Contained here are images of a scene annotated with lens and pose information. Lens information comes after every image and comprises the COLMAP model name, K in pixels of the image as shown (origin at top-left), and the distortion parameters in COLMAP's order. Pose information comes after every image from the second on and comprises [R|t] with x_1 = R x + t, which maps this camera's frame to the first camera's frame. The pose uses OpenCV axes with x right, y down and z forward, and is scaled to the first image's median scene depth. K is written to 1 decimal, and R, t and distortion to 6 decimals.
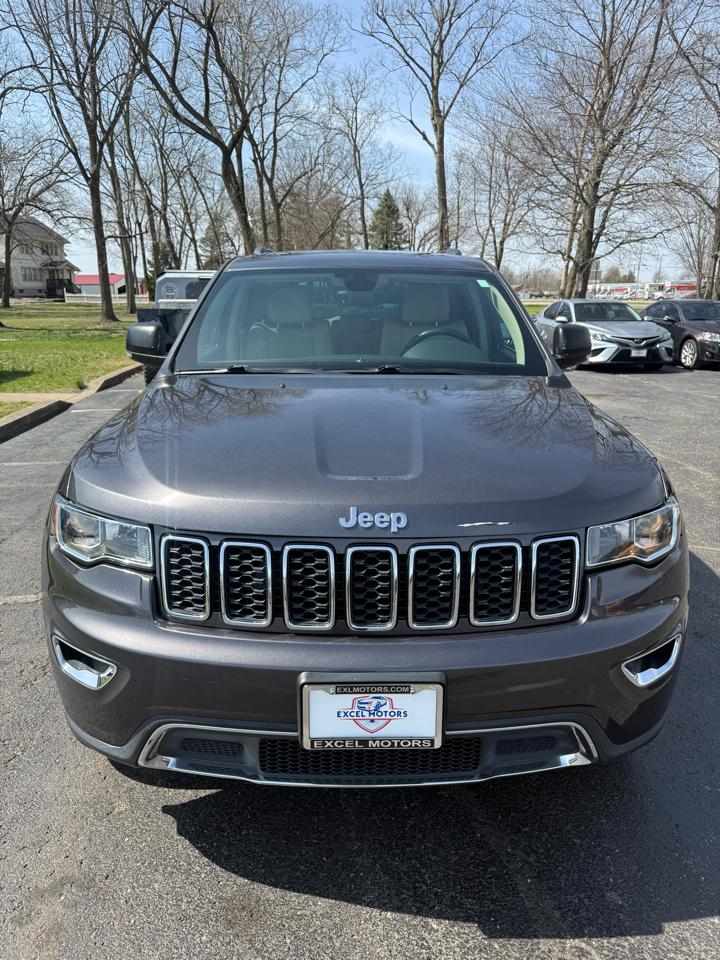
lens RADIAL K [[694.4, 0, 356.0], [0, 694.4, 479.1], [0, 0, 1]] dist [-0.001255, 0.000257]
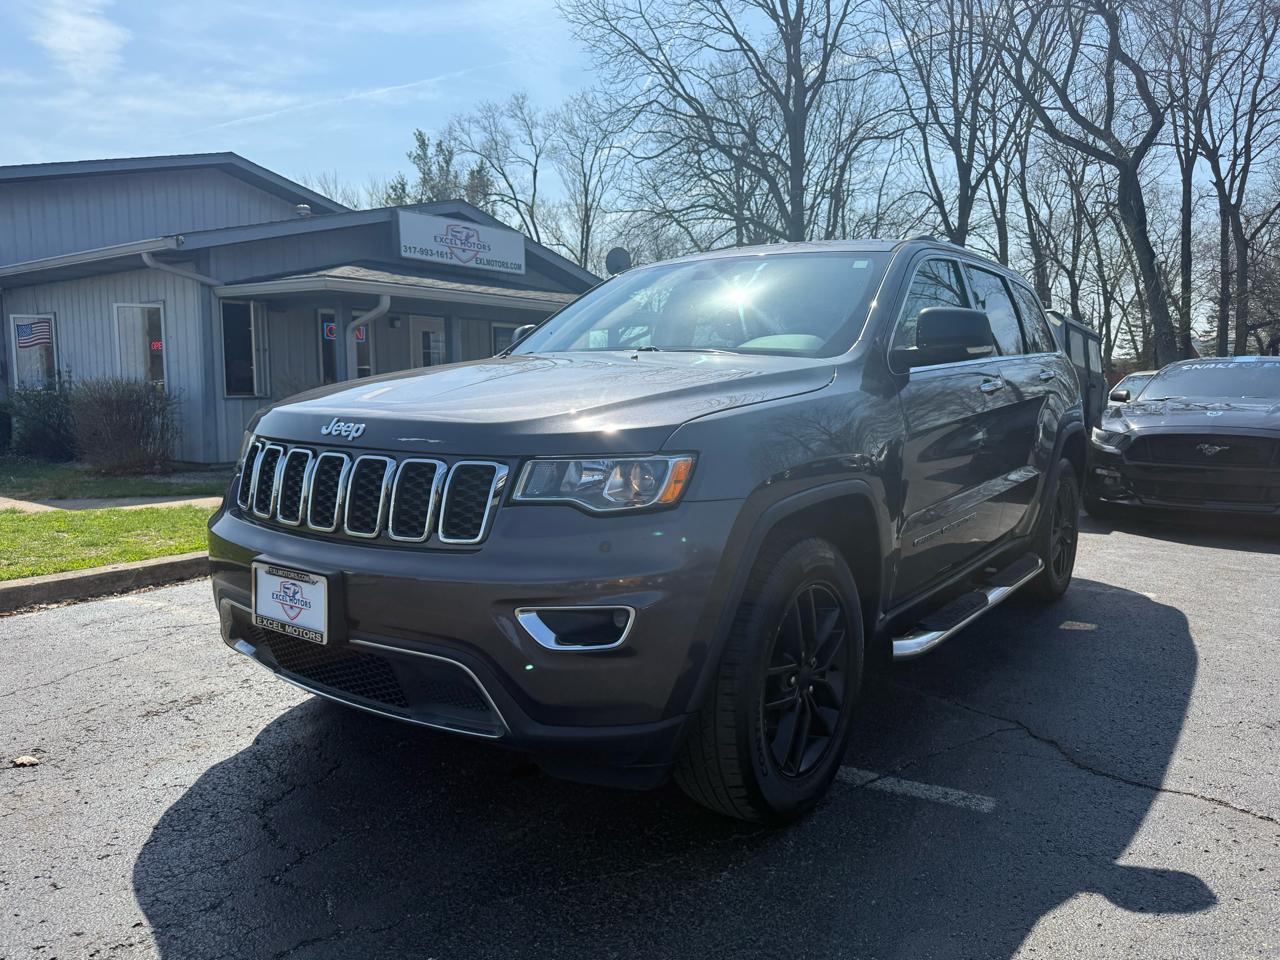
lens RADIAL K [[972.4, 0, 656.1], [0, 972.4, 476.8], [0, 0, 1]] dist [0.004466, 0.000428]
pose [[0.773654, 0.052970, -0.631390, 1.009914], [-0.158077, 0.981124, -0.111384, 0.165103], [0.613572, 0.185981, 0.767425, 0.111163]]
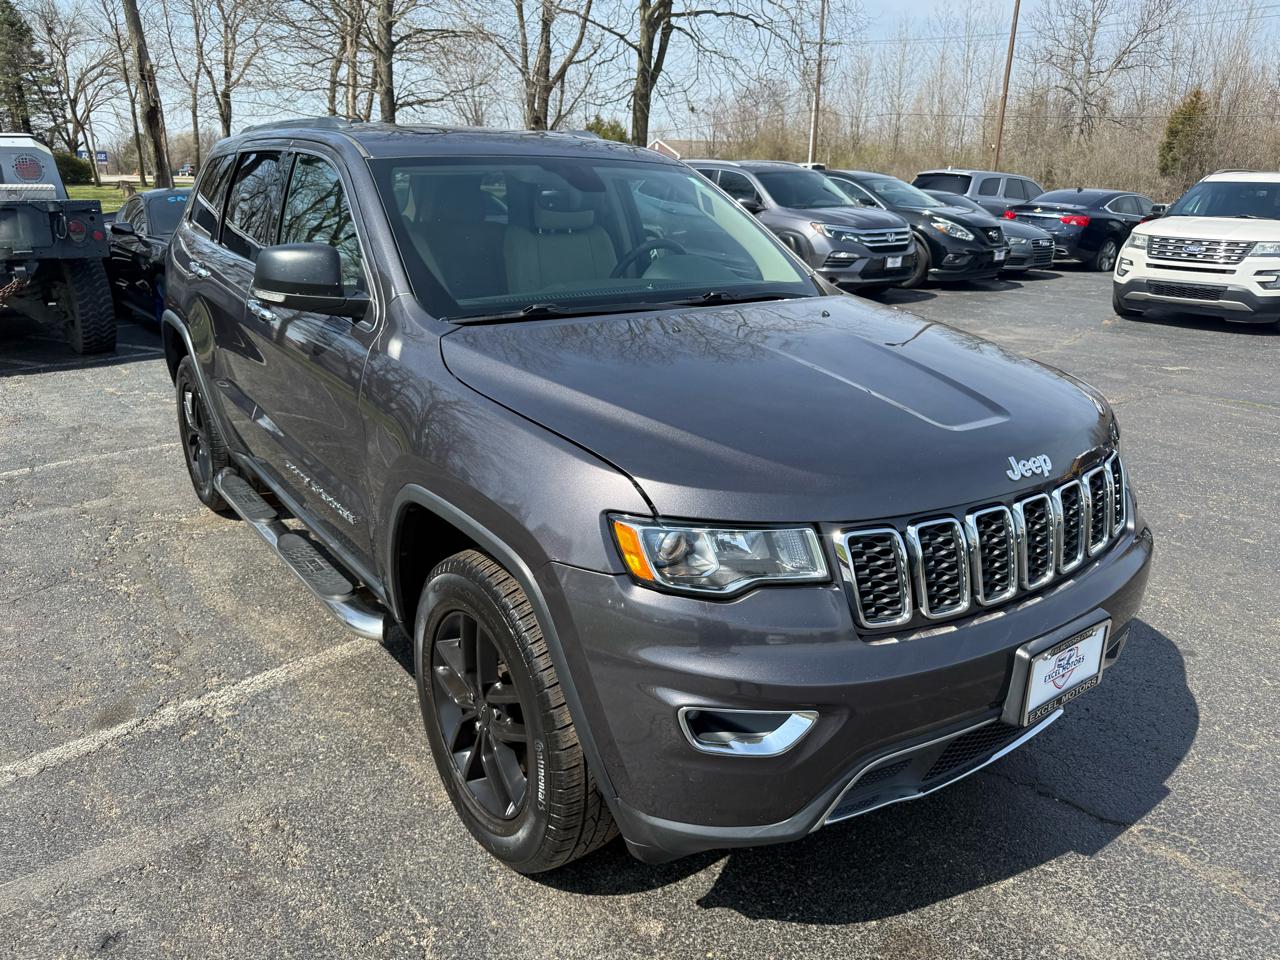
lens RADIAL K [[925.9, 0, 640.3], [0, 925.9, 485.8], [0, 0, 1]] dist [-0.001255, 0.000257]
pose [[0.808486, -0.176006, 0.561580, -0.802468], [0.137697, 0.984318, 0.110260, -0.090702], [-0.572180, -0.011816, 0.820043, 0.216493]]
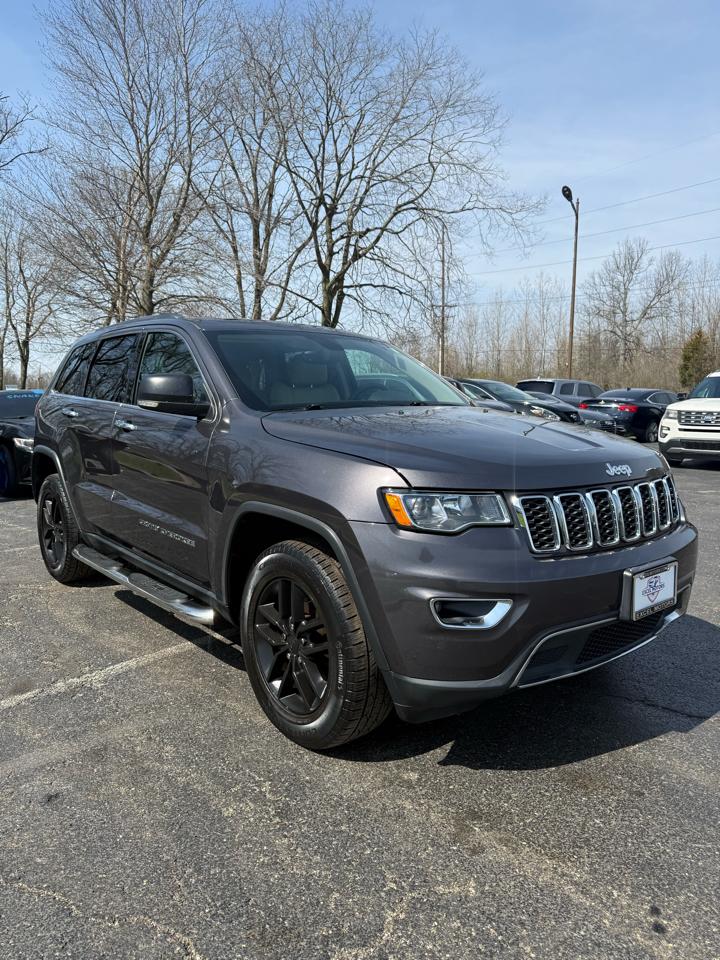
lens RADIAL K [[684.3, 0, 360.0], [0, 684.3, 480.0], [0, 0, 1]] dist [0.066202, -0.108535]
pose [[0.774074, -0.079948, 0.628027, -1.047465], [0.166881, 0.982678, -0.080593, 0.080755], [-0.610705, 0.167191, 0.774007, 0.114334]]
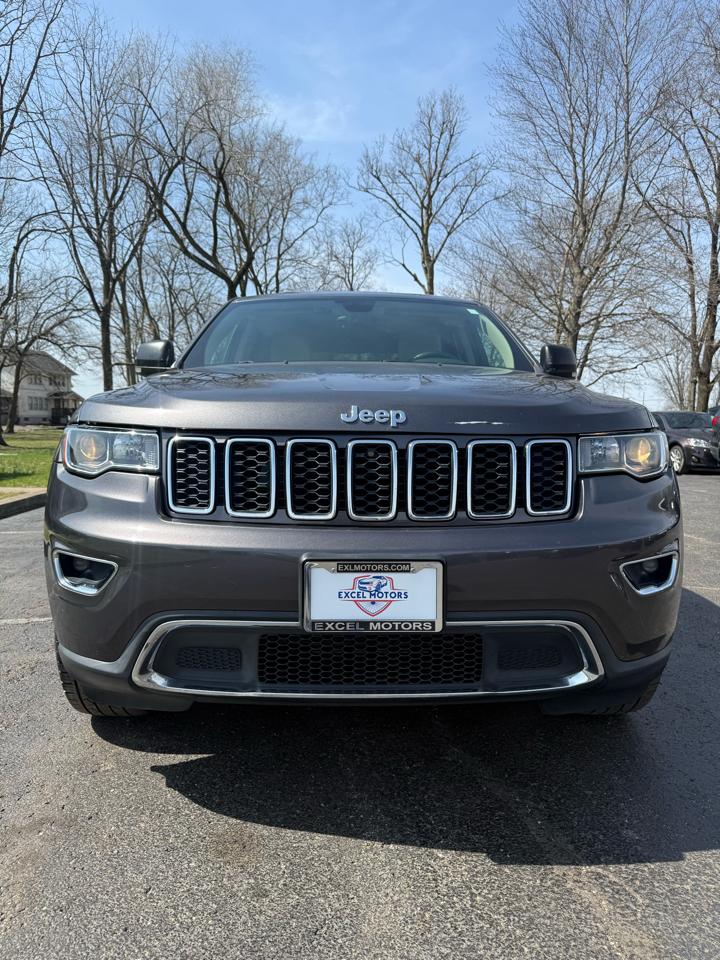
lens RADIAL K [[694.2, 0, 360.0], [0, 694.2, 480.0], [0, 0, 1]] dist [0.007450, -0.004820]
pose [[0.999931, 0.001741, 0.011626, -0.005285], [0.000448, 0.982621, -0.185624, 0.260104], [-0.011747, 0.185616, 0.982552, -0.009608]]
